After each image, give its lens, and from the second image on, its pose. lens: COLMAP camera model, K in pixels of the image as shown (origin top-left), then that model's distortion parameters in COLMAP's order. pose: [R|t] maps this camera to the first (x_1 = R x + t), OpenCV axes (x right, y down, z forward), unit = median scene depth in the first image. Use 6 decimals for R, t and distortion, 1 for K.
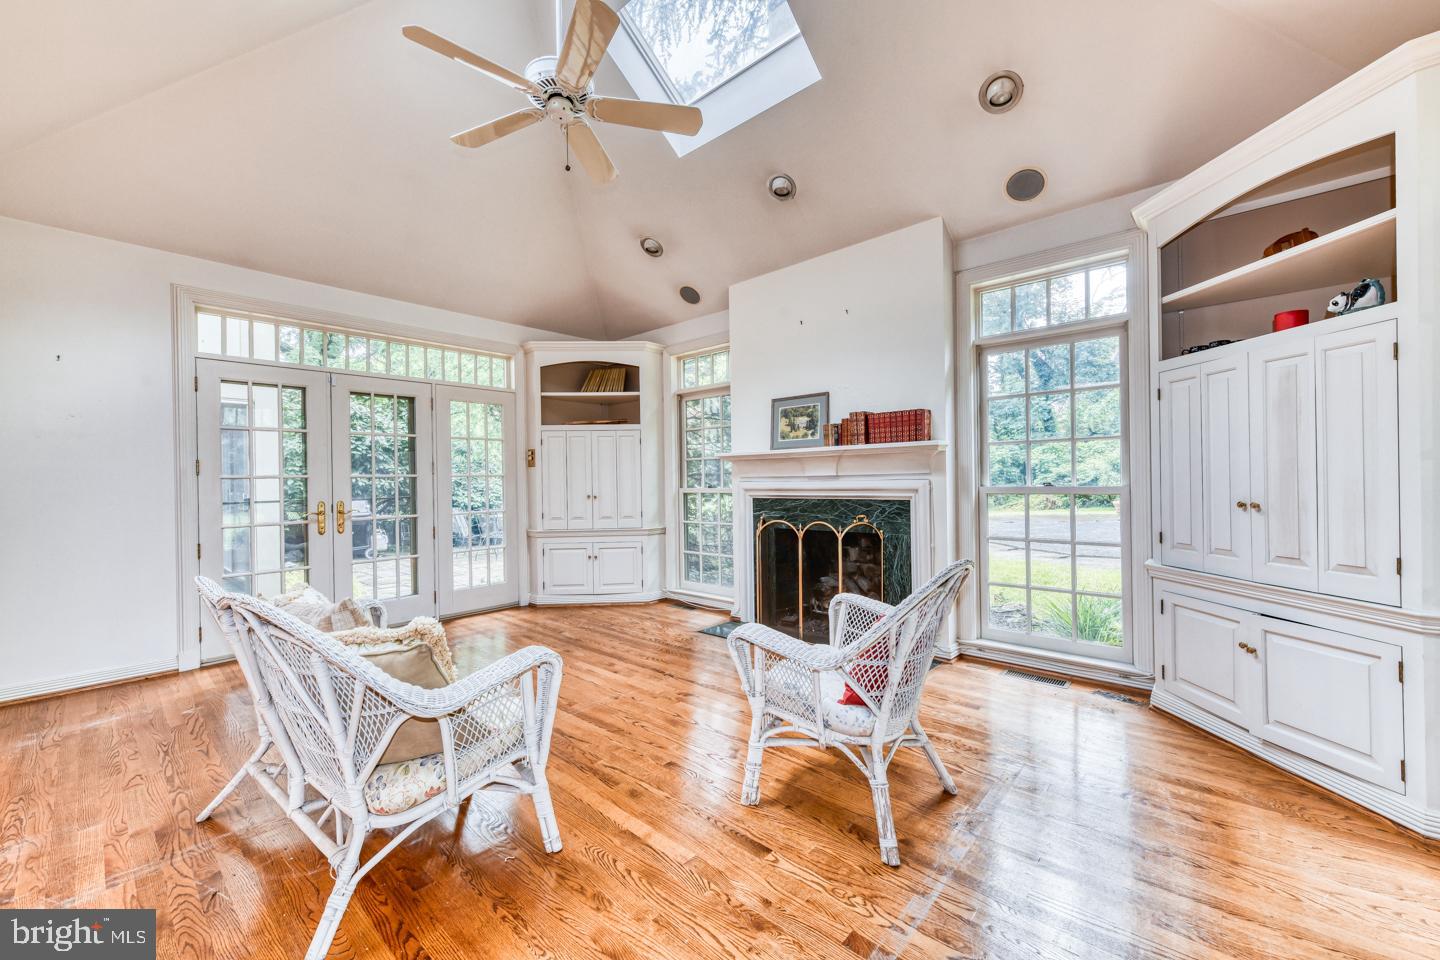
lens RADIAL K [[569.8, 0, 725.1], [0, 569.8, 479.9], [0, 0, 1]] dist [0.000328, 0.000069]
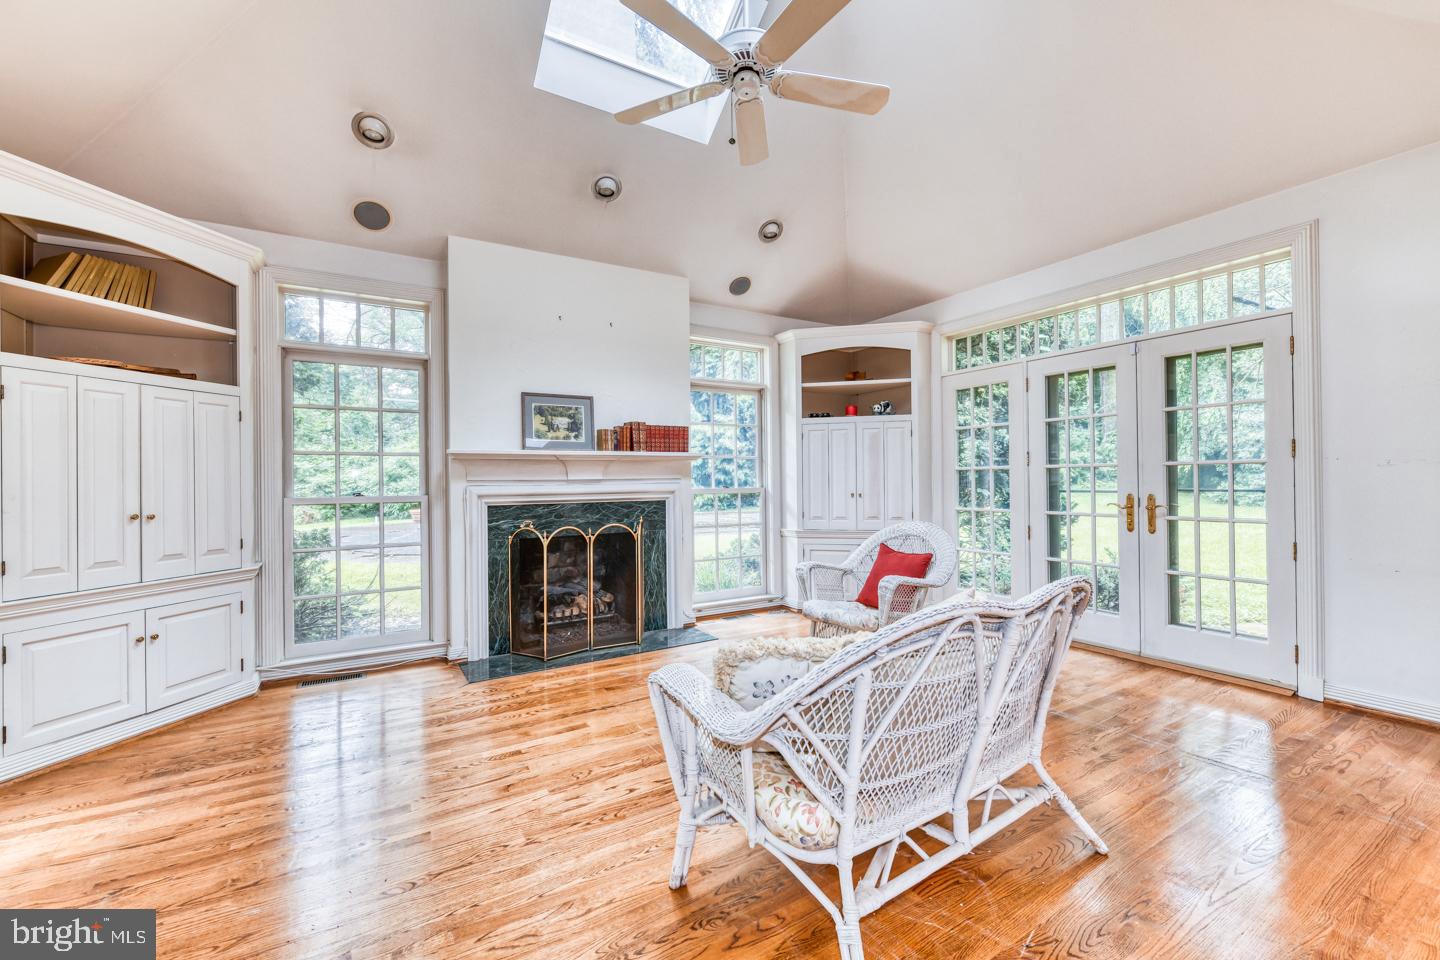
lens RADIAL K [[598.8, 0, 722.3], [0, 598.8, 479.0], [0, 0, 1]] dist [-0.004148, -0.001556]
pose [[0.276802, 0.014102, 0.960824, -0.744017], [0.007340, 0.999832, -0.016789, 0.011062], [-0.960899, 0.011700, 0.276652, 0.464966]]
